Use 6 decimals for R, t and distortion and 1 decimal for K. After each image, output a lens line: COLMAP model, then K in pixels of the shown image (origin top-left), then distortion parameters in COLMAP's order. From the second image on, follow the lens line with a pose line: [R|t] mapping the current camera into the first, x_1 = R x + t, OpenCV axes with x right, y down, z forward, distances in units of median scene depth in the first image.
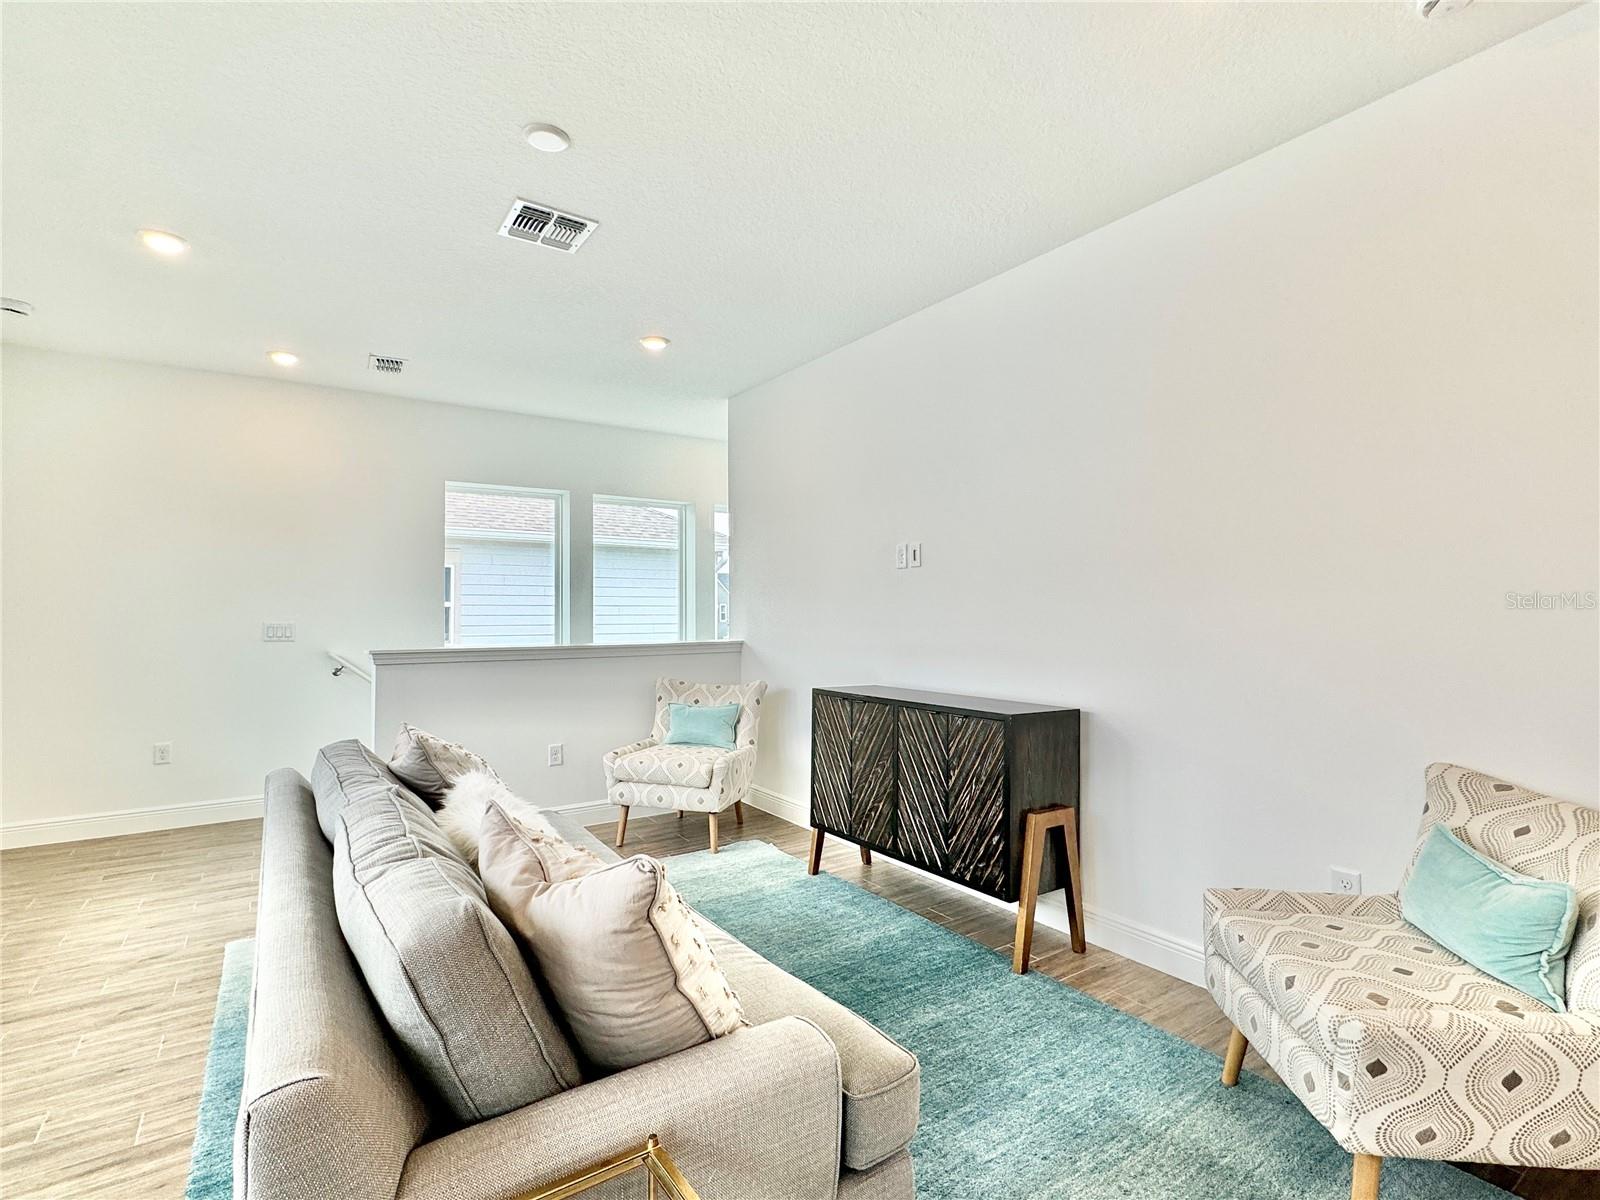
lens RADIAL K [[772.9, 0, 797.4], [0, 772.9, 598.1], [0, 0, 1]] dist [-0.001748, 0.000174]
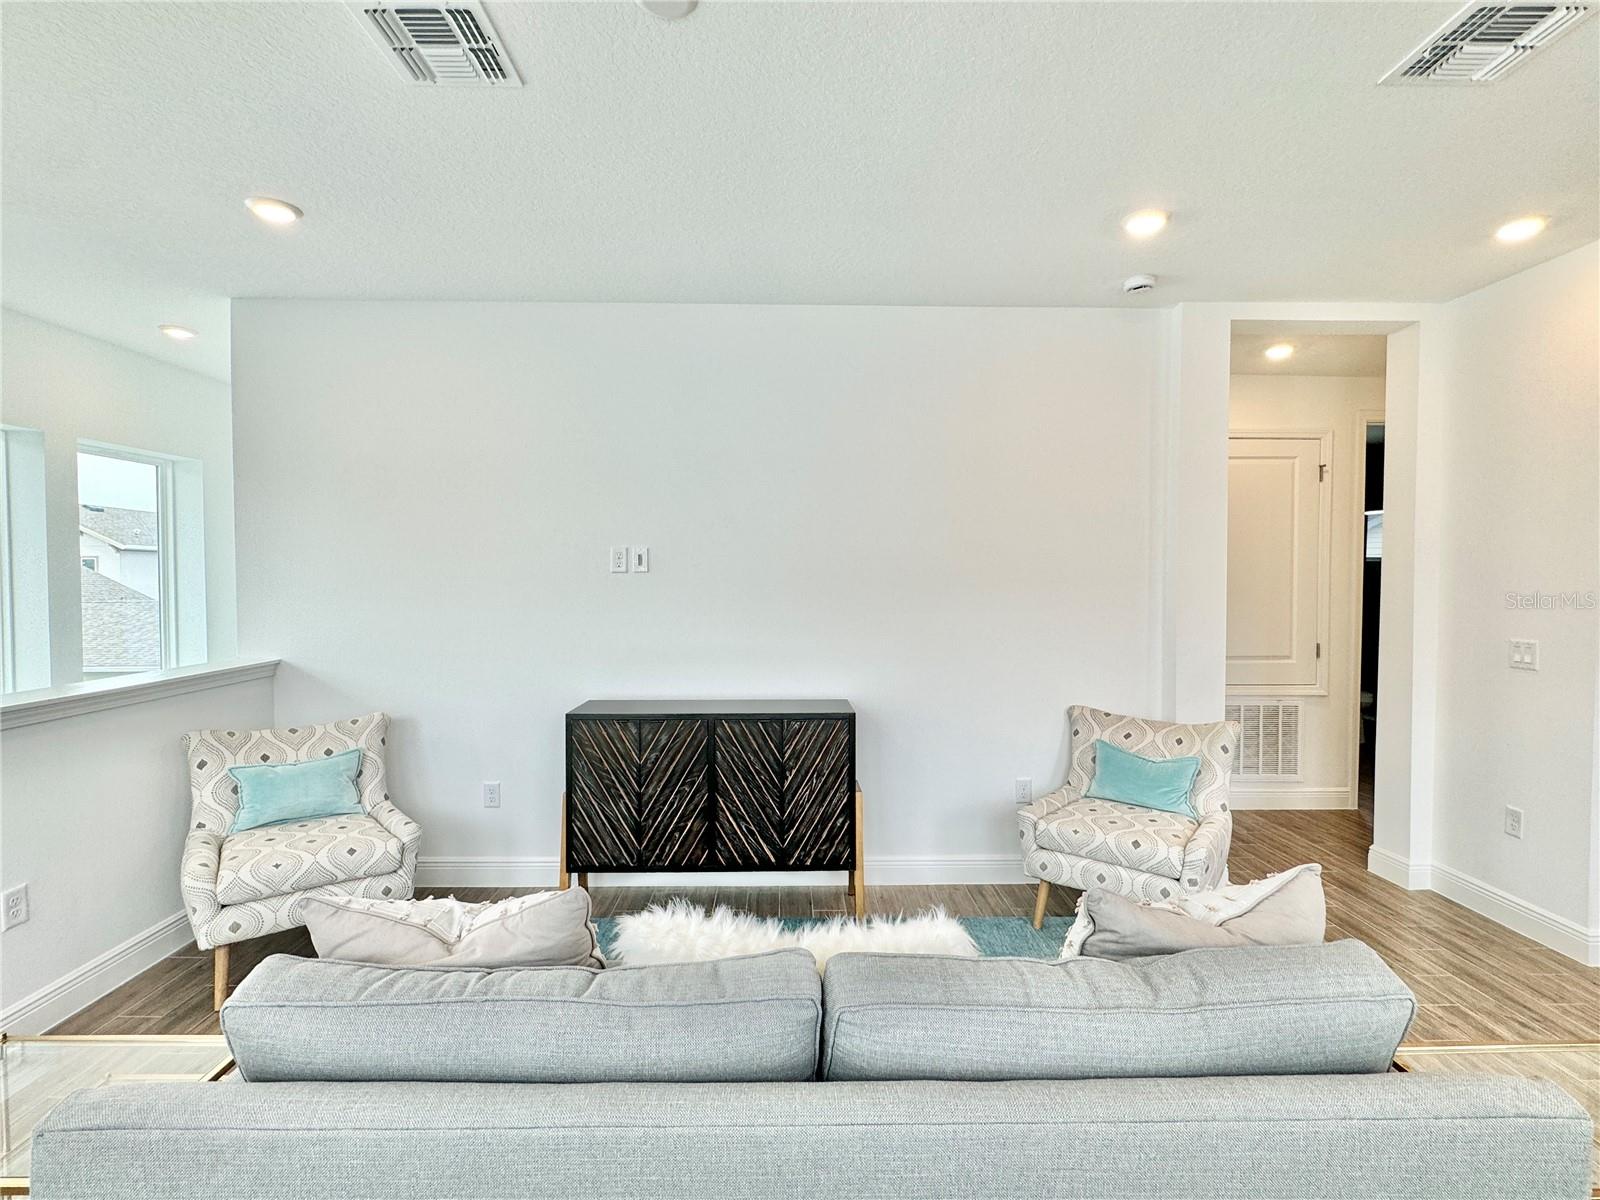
lens RADIAL K [[772.9, 0, 794.8], [0, 772.9, 602.0], [0, 0, 1]] dist [-0.001748, 0.000174]
pose [[0.549062, -0.023890, 0.835440, -0.690123], [-0.018179, 0.999014, 0.040515, -0.058423], [-0.835584, -0.037432, 0.548086, 0.400523]]
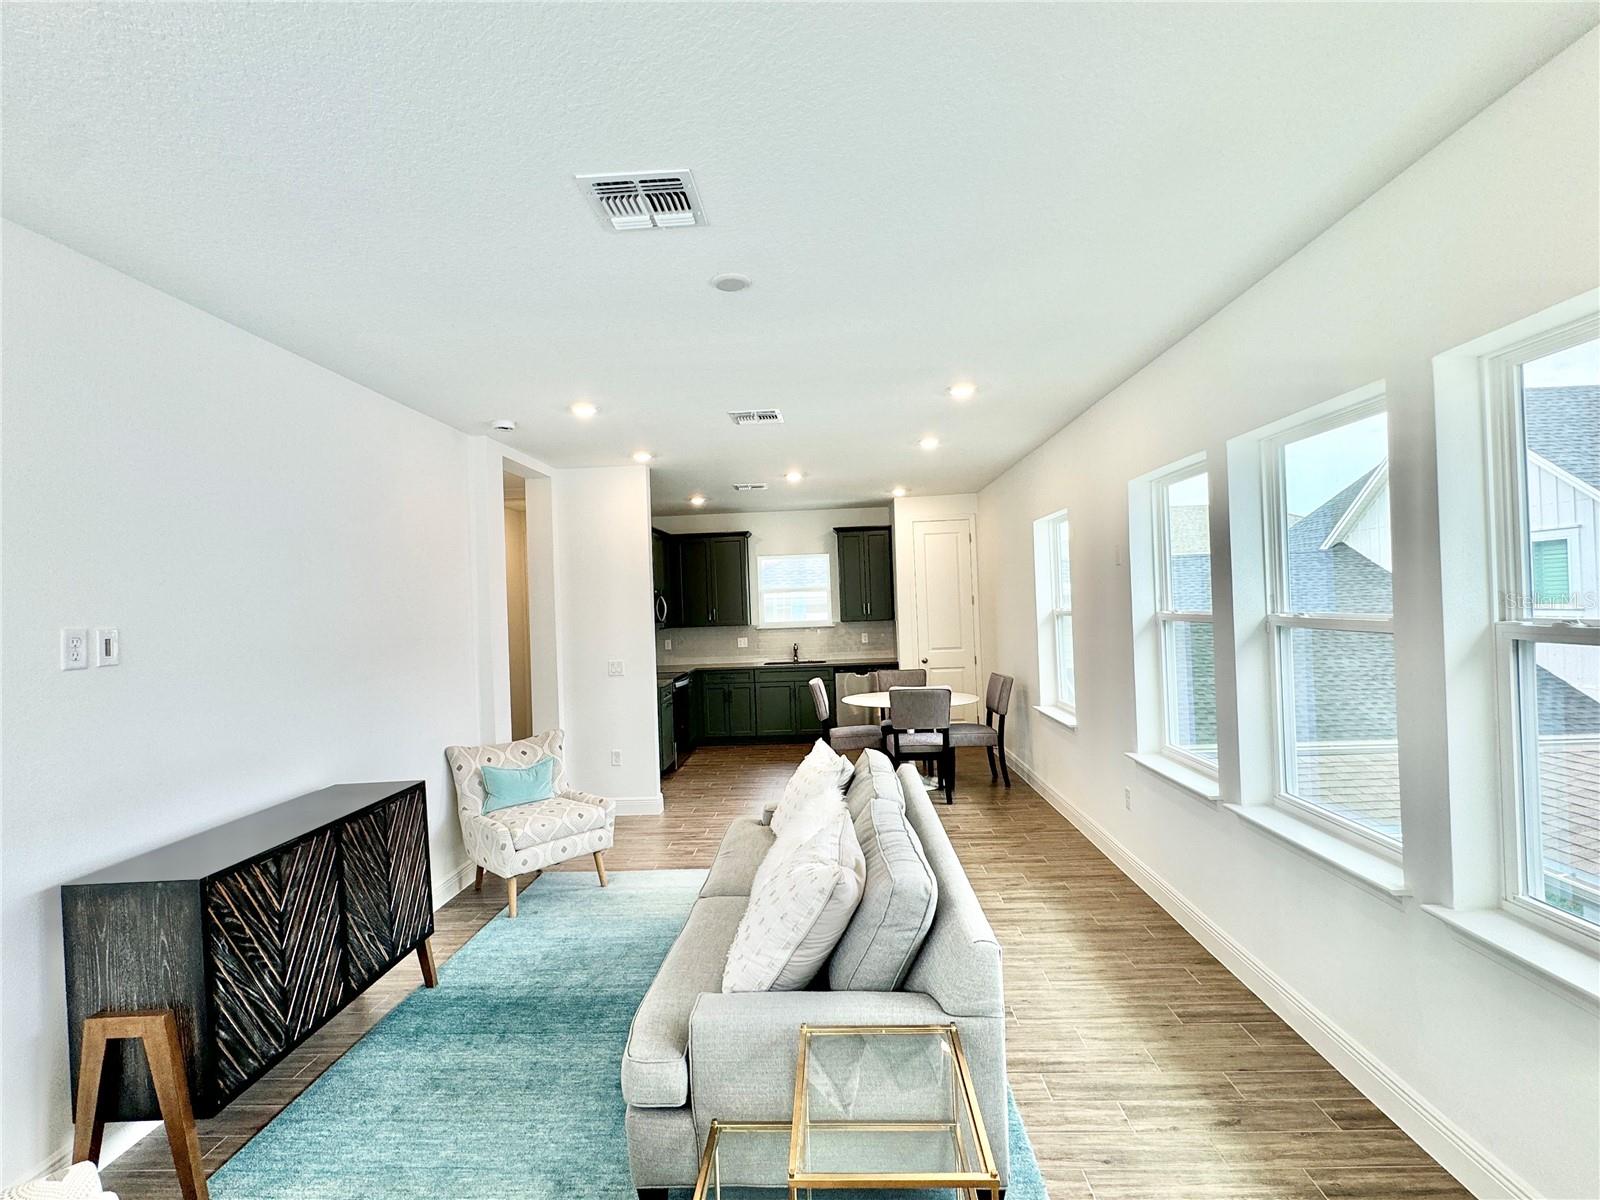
lens RADIAL K [[772.9, 0, 805.6], [0, 772.9, 598.6], [0, 0, 1]] dist [-0.001748, 0.000174]
pose [[-0.804531, 0.037112, 0.592750, -0.861581], [0.028963, 0.999310, -0.023256, -0.082160], [-0.593204, -0.001542, -0.805051, 1.487156]]
